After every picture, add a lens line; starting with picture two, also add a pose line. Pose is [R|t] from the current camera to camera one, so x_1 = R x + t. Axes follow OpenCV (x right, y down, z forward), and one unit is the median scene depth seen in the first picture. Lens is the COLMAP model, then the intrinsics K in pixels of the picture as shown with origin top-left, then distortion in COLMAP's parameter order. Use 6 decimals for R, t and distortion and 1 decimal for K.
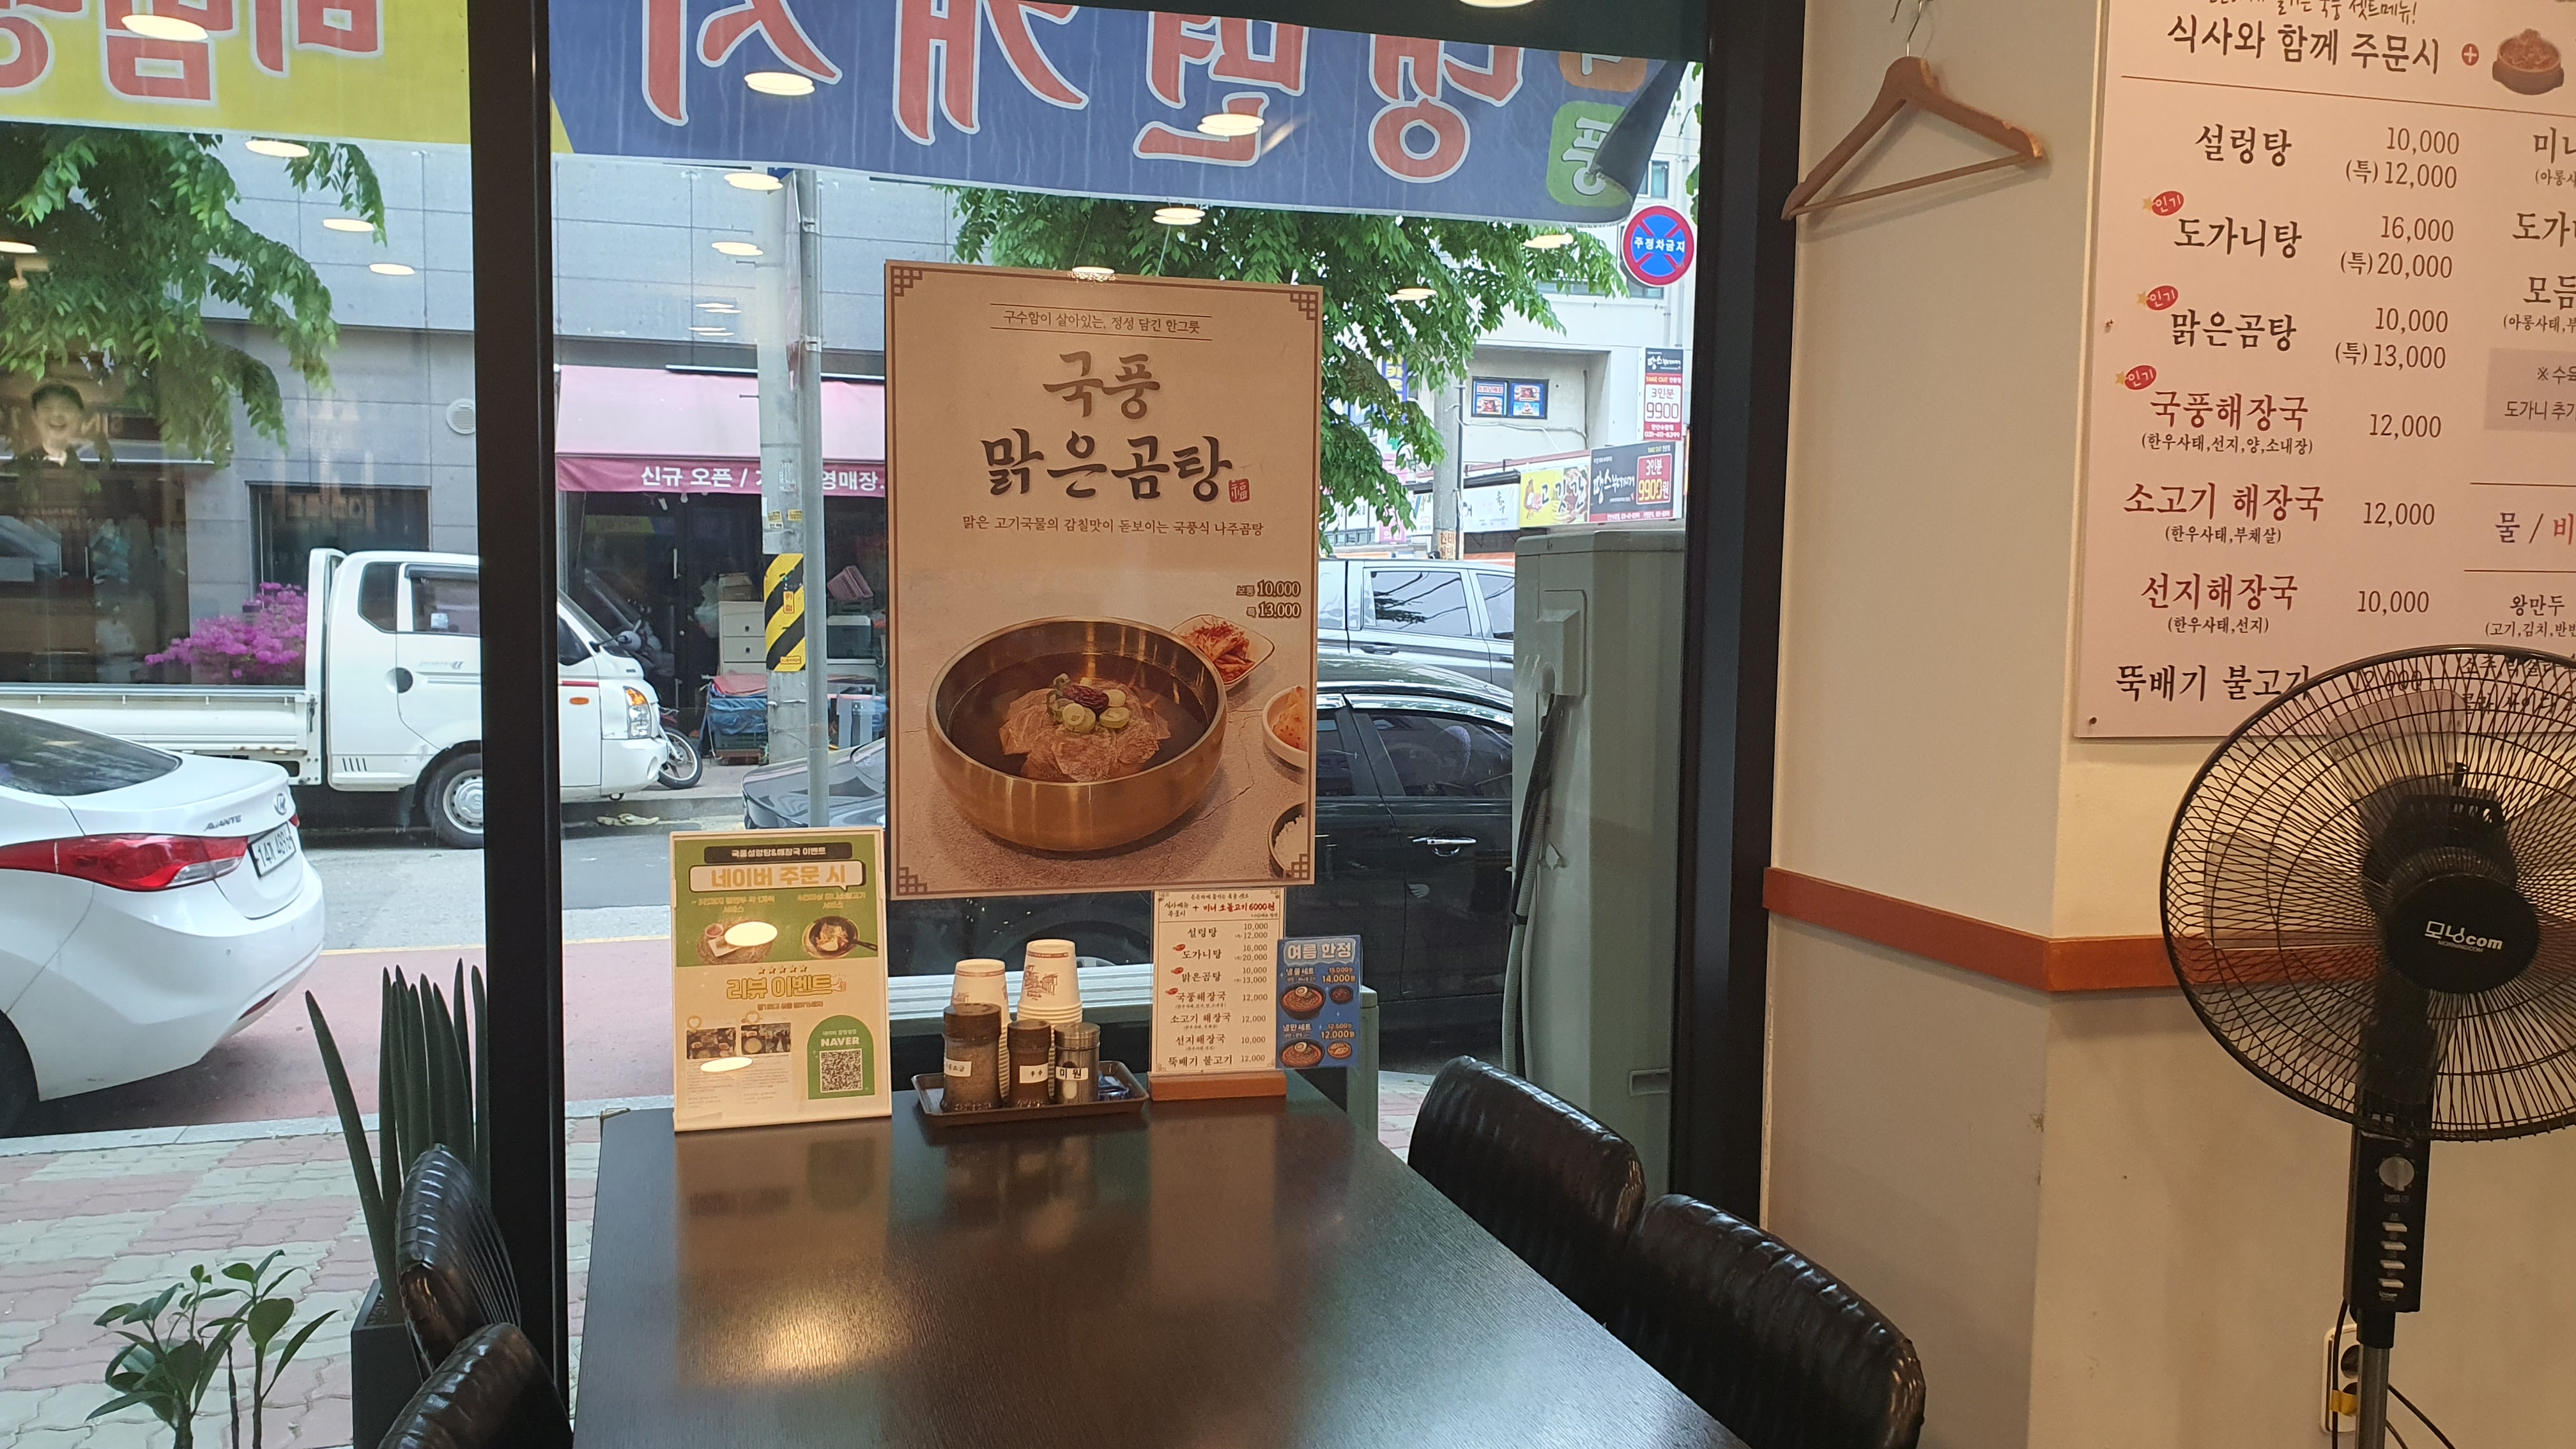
lens RADIAL K [[2031.9, 0, 1280.1], [0, 2031.9, 753.1], [0, 0, 1]] dist [-0.027137, 0.087705]
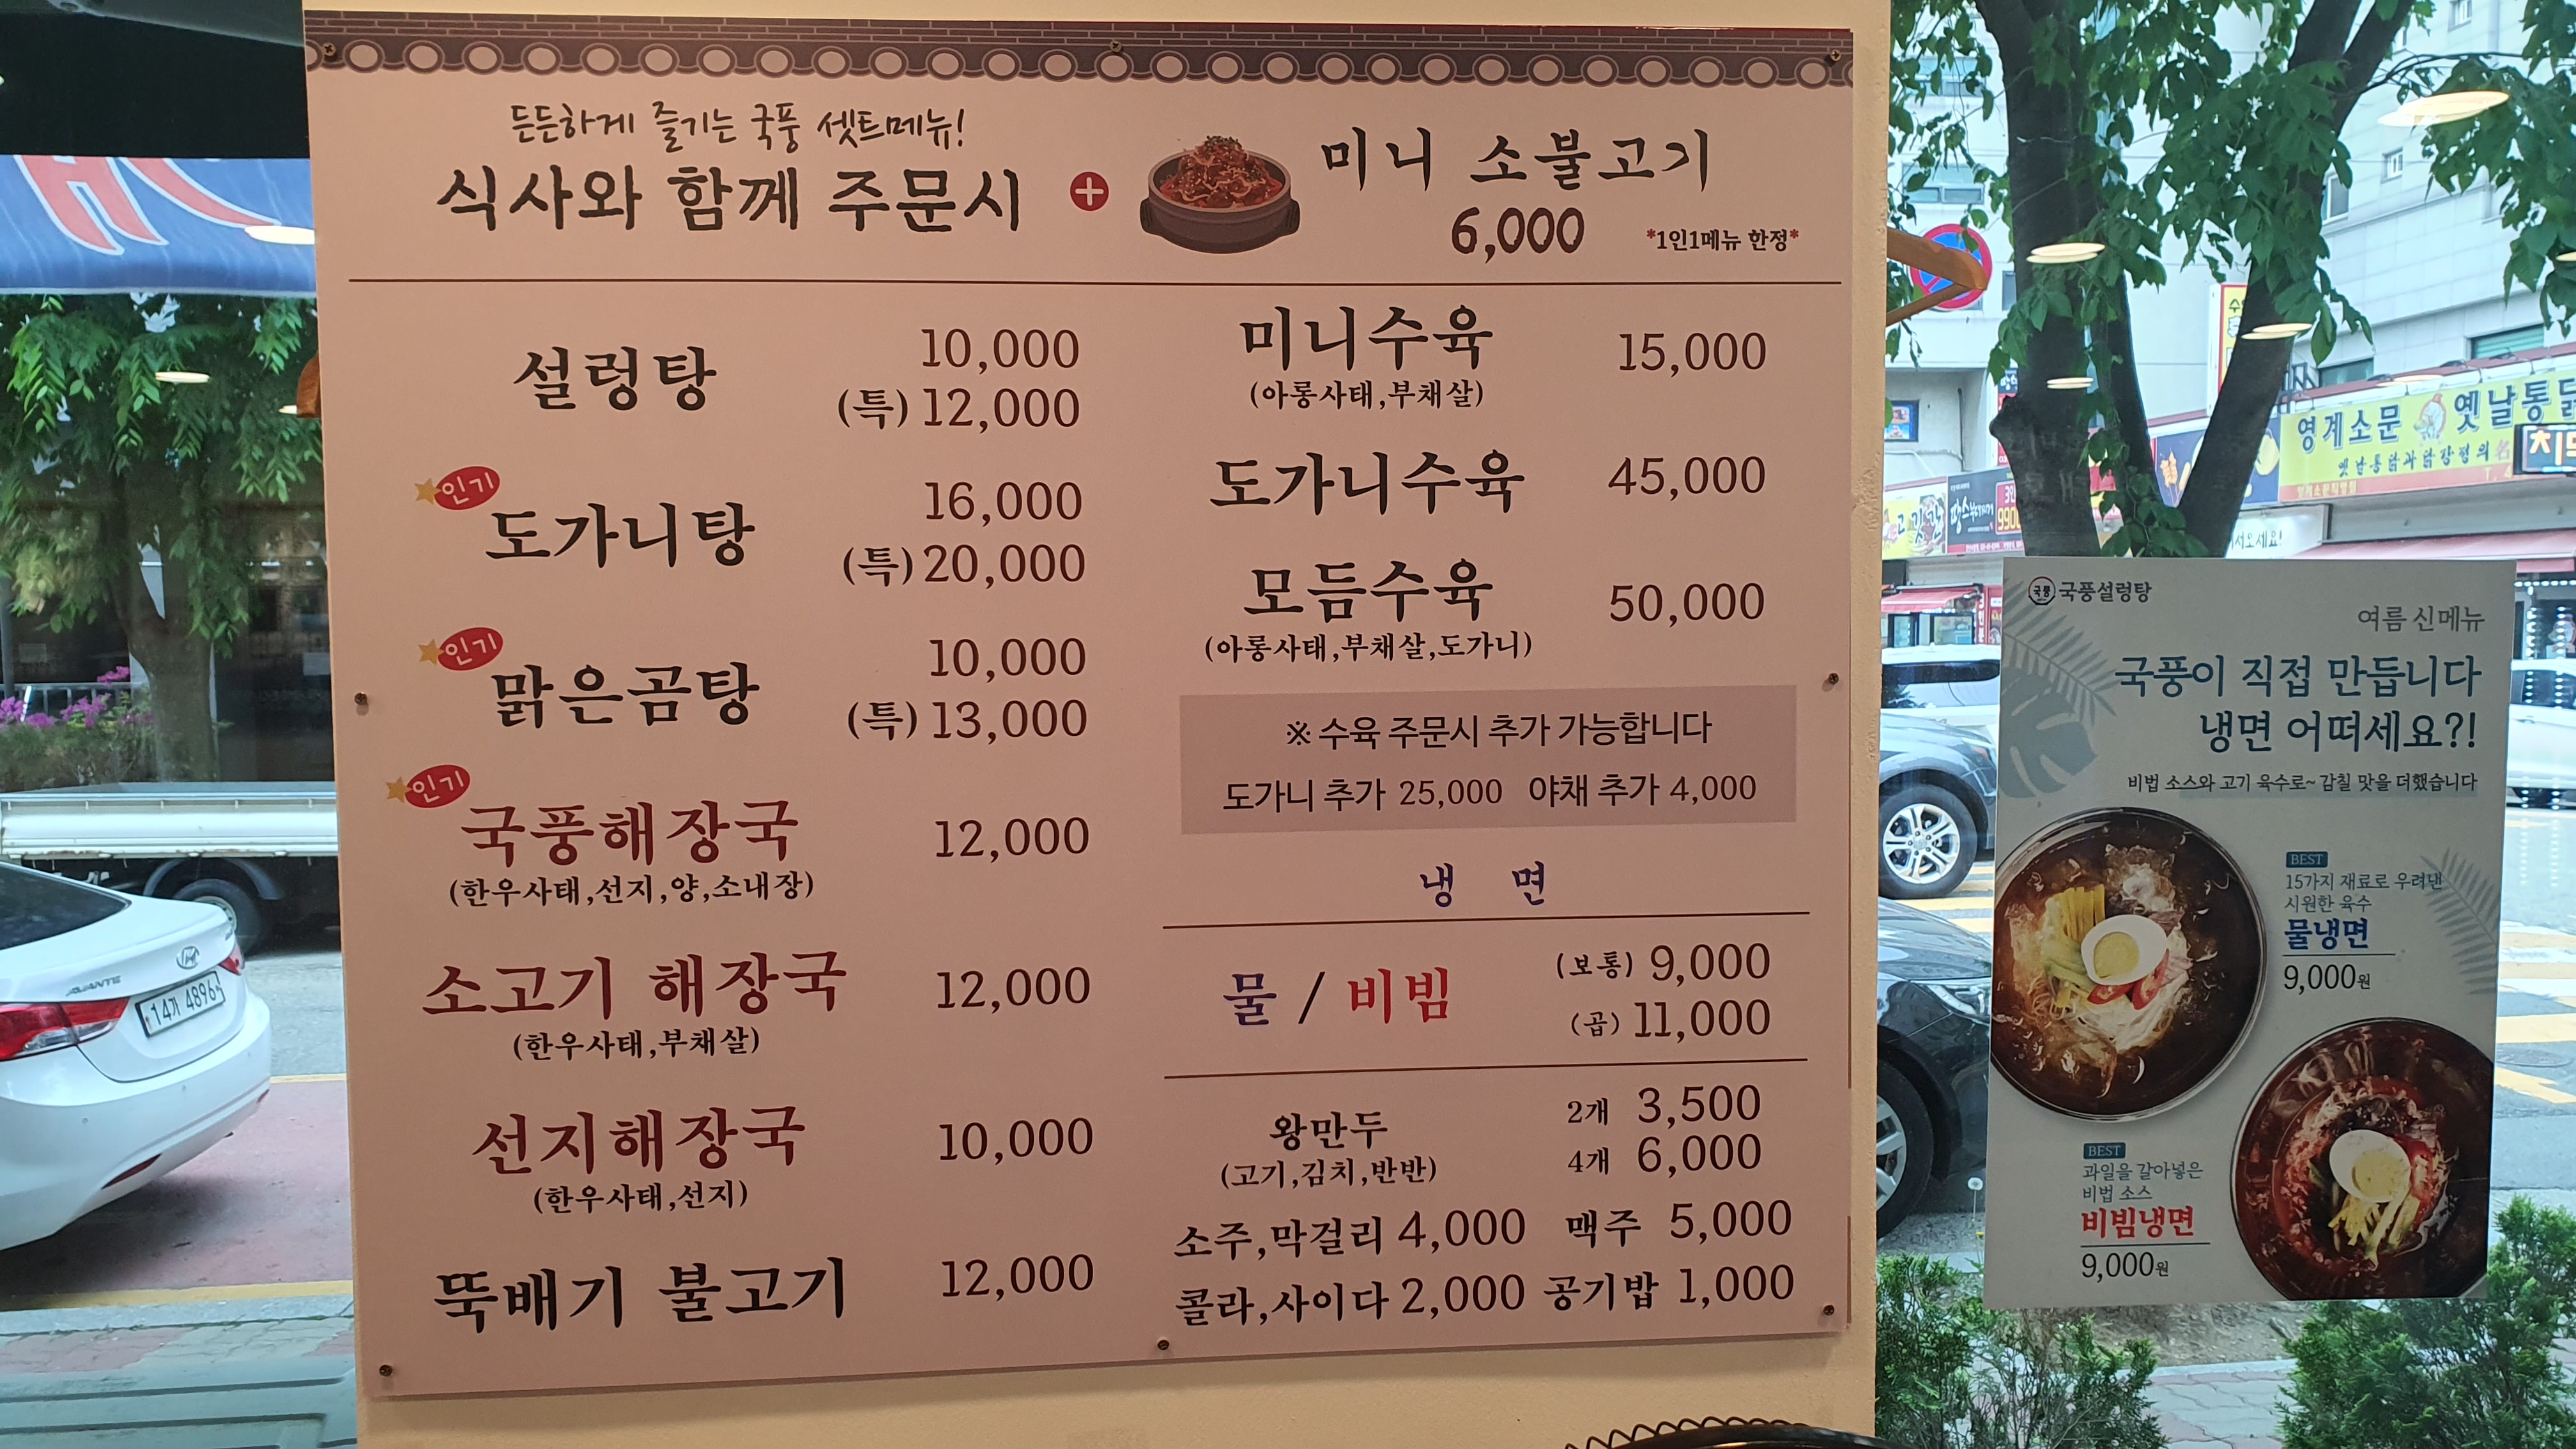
lens RADIAL K [[2031.9, 0, 1280.1], [0, 2031.9, 753.1], [0, 0, 1]] dist [-0.027137, 0.087705]
pose [[0.979164, -0.011828, -0.202725, 0.762907], [0.008699, 0.999829, -0.016321, -0.179472], [0.202883, 0.014217, 0.979100, 0.469885]]
